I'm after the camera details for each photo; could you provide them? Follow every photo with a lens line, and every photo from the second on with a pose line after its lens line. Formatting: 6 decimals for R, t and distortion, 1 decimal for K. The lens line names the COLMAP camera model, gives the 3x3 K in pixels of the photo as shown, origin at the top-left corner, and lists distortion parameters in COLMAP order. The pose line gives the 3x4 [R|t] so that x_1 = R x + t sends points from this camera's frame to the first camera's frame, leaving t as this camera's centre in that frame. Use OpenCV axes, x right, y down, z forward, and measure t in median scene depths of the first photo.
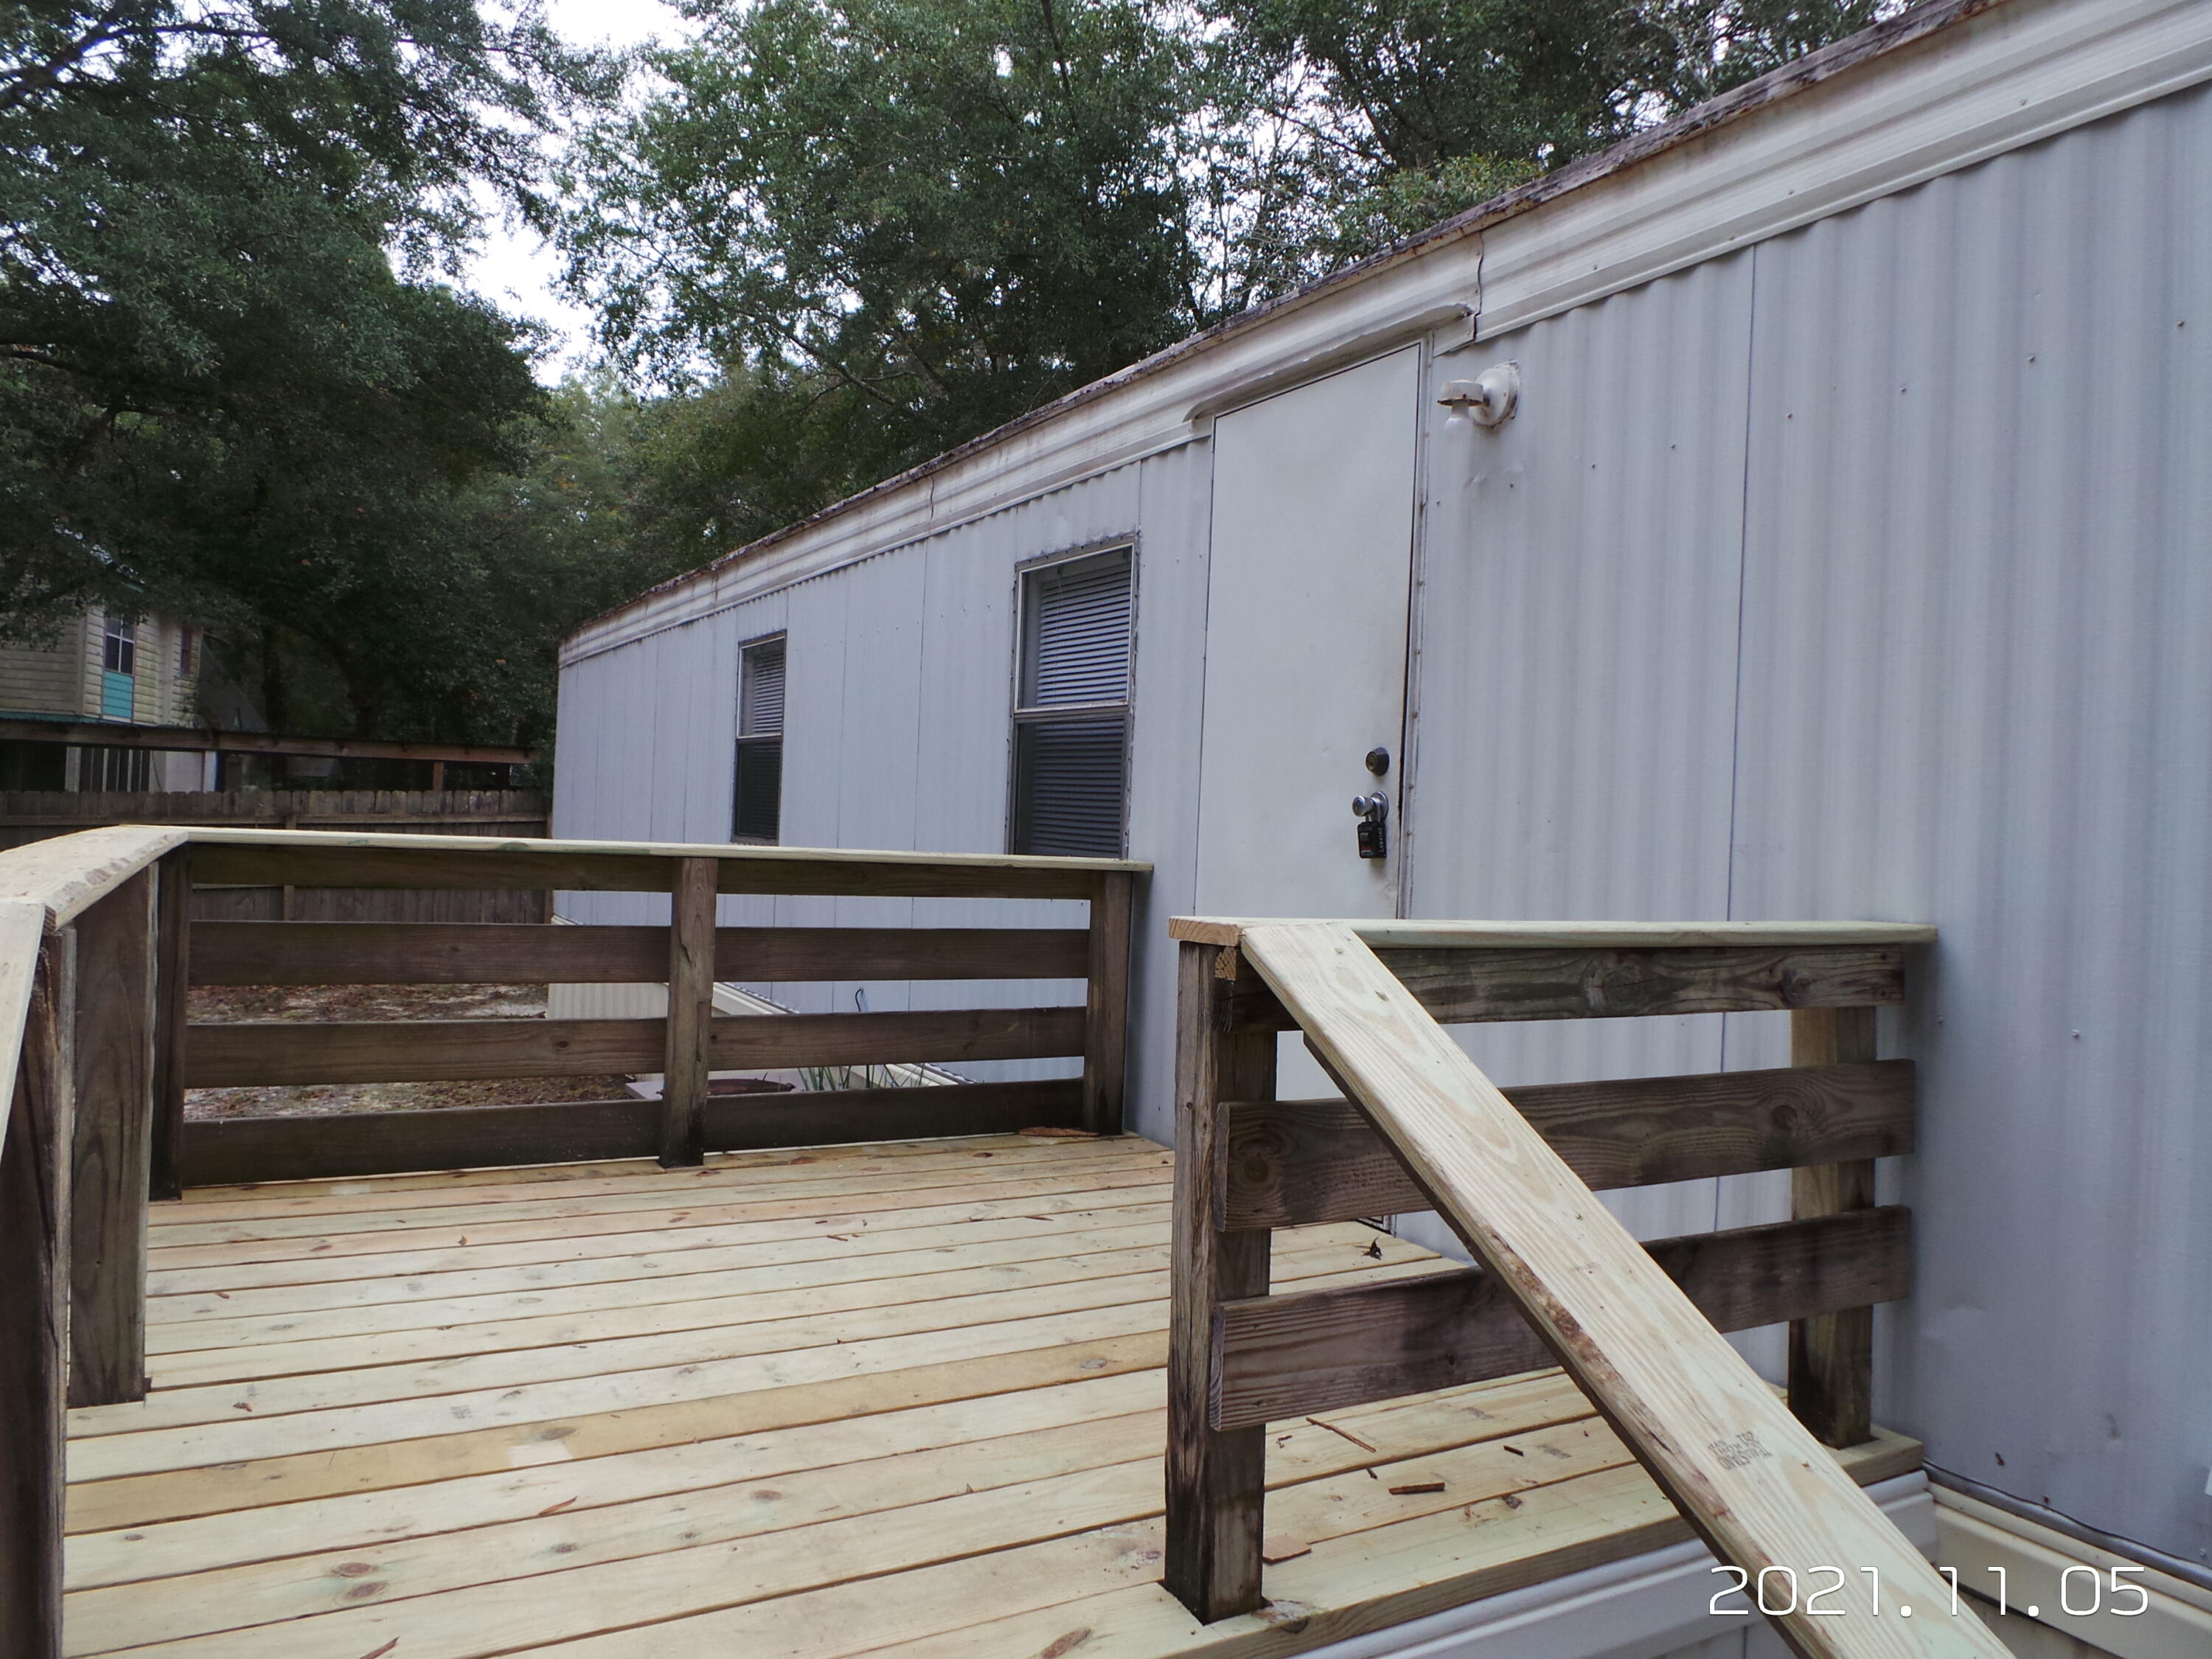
lens RADIAL K [[1529.0, 0, 1105.0], [0, 1529.0, 820.9], [0, 0, 1]] dist [-0.012706, -0.013883]
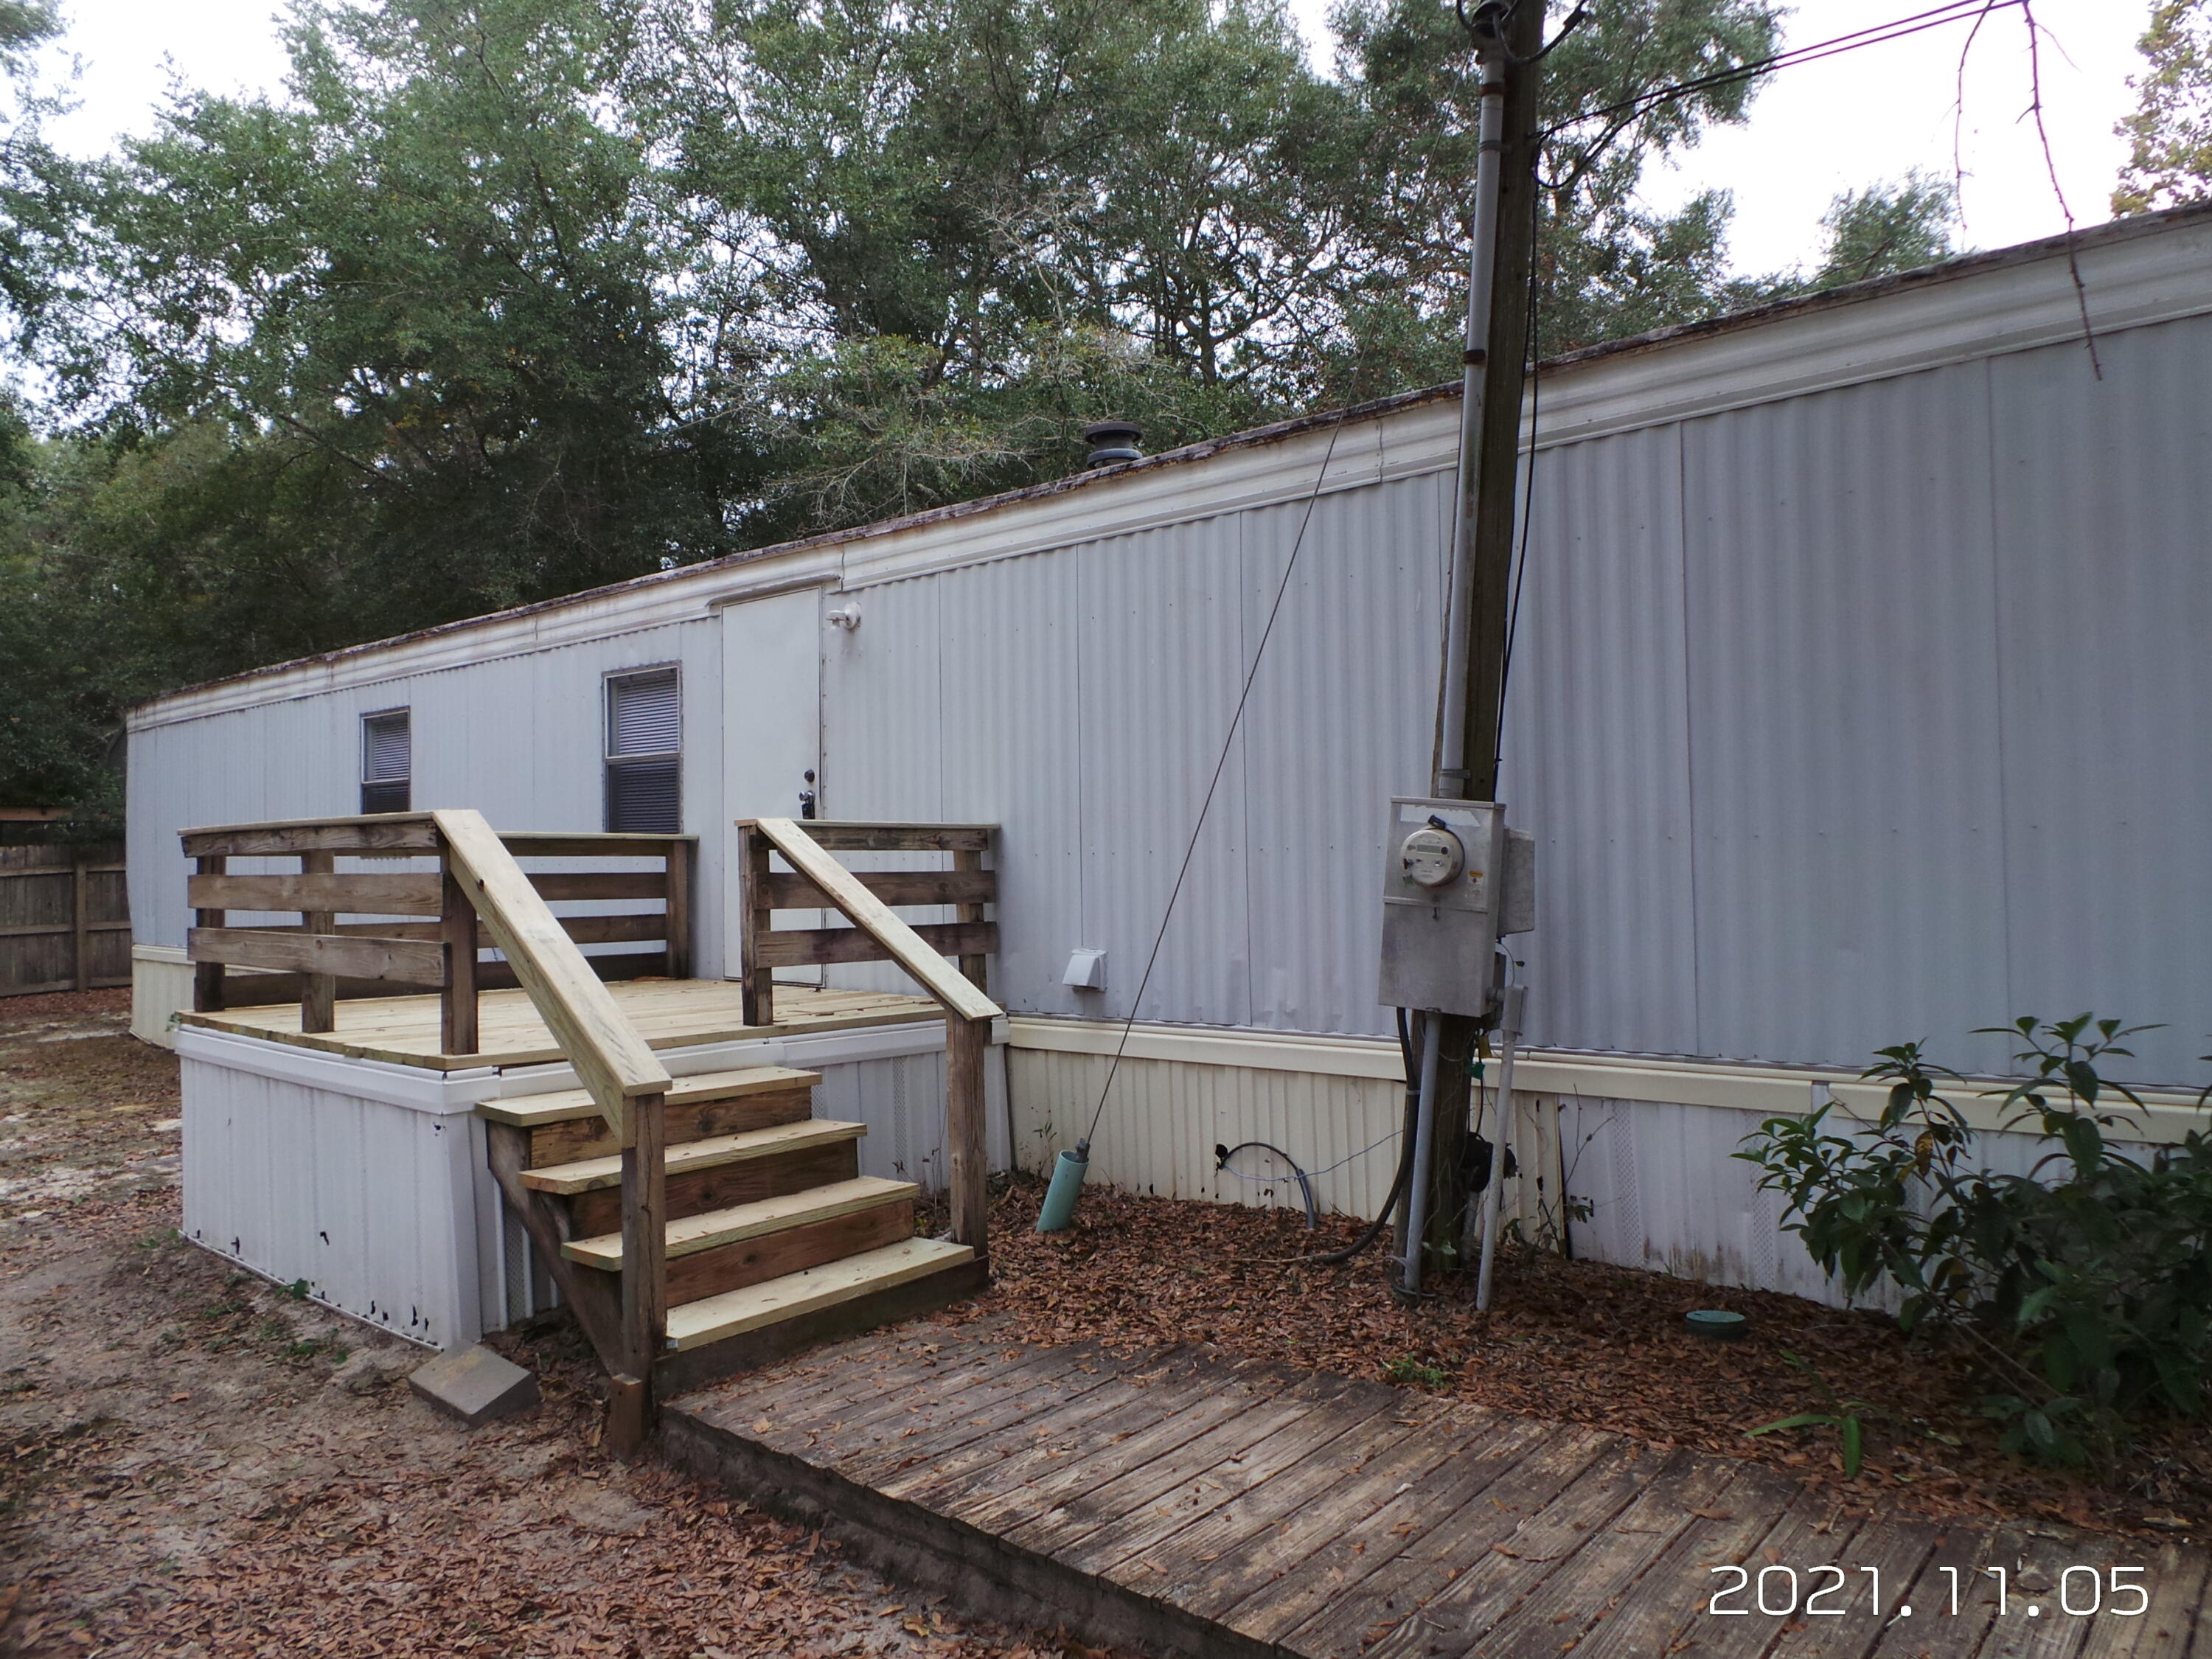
lens RADIAL K [[1529.0, 0, 1109.8], [0, 1529.0, 815.3], [0, 0, 1]] dist [-0.012706, -0.013883]
pose [[0.941787, -0.044382, 0.333267, -0.105069], [0.052645, 0.998488, -0.015798, 0.052884], [-0.332063, 0.032423, 0.942700, -0.850637]]
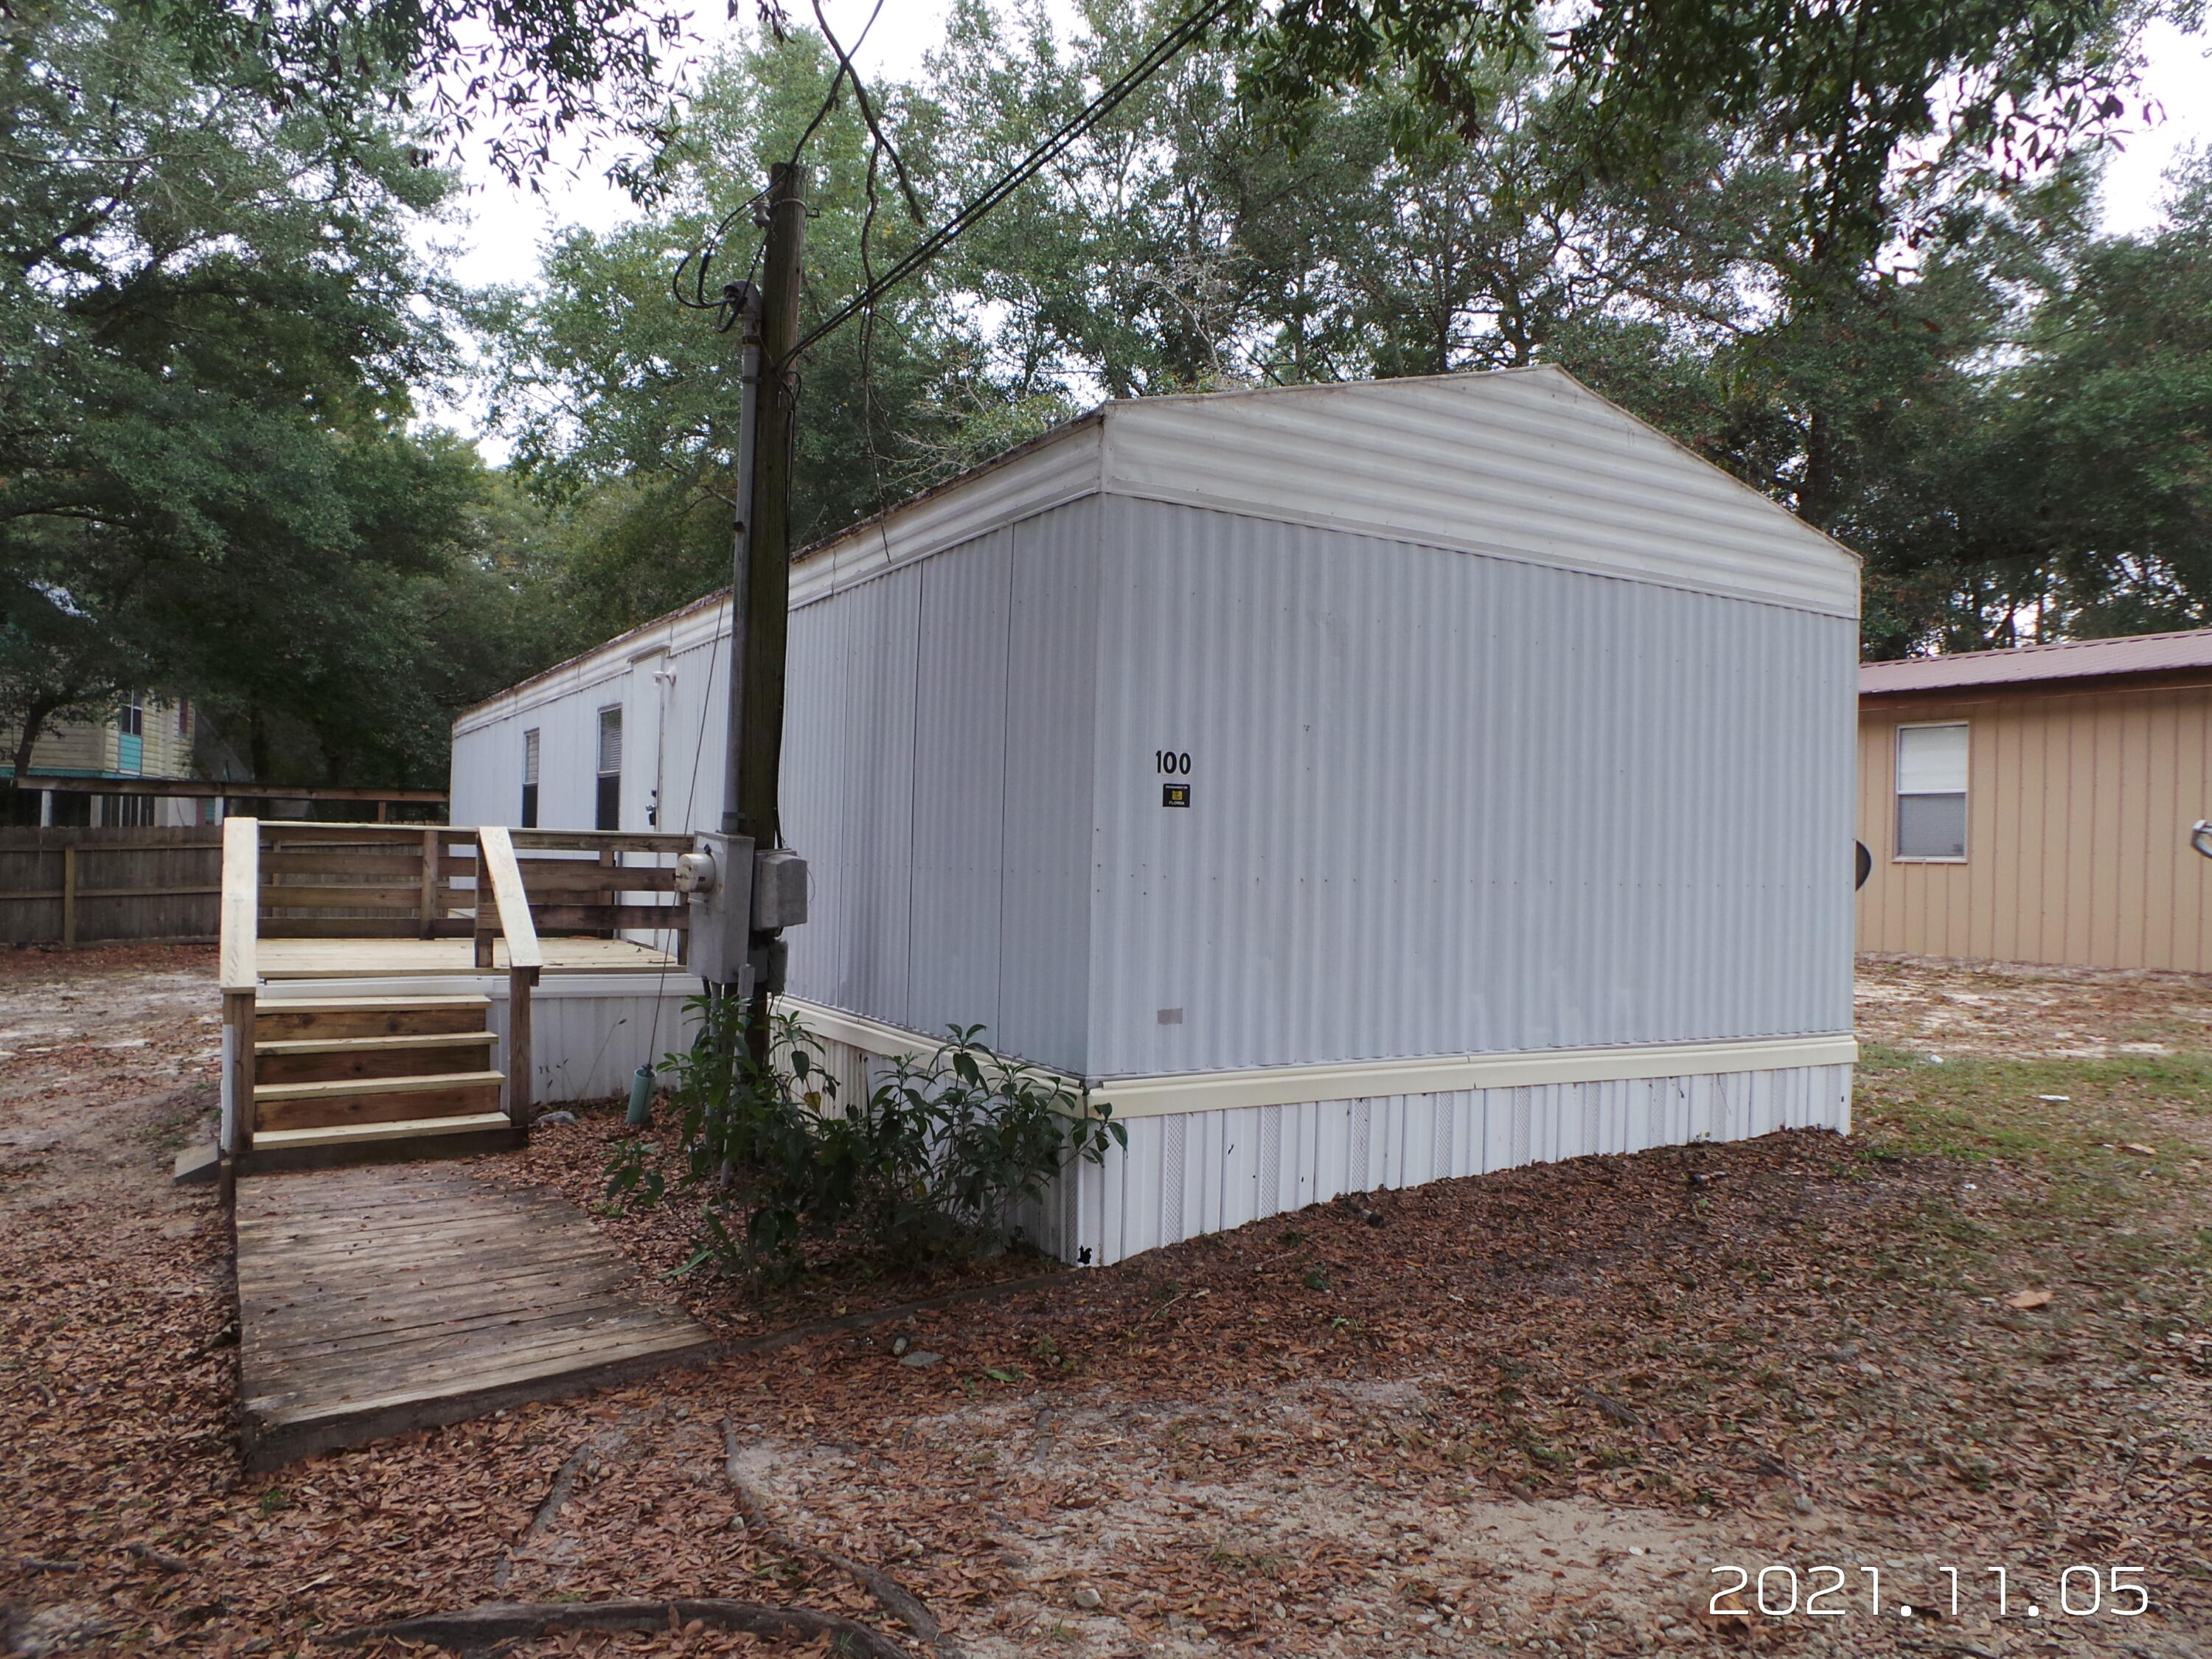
lens RADIAL K [[1529.0, 0, 1096.6], [0, 1529.0, 819.0], [0, 0, 1]] dist [-0.012706, -0.013883]
pose [[0.999760, -0.020336, 0.008131, 0.707429], [0.020492, 0.999599, -0.019540, 0.061649], [-0.007731, 0.019702, 0.999776, -1.375794]]
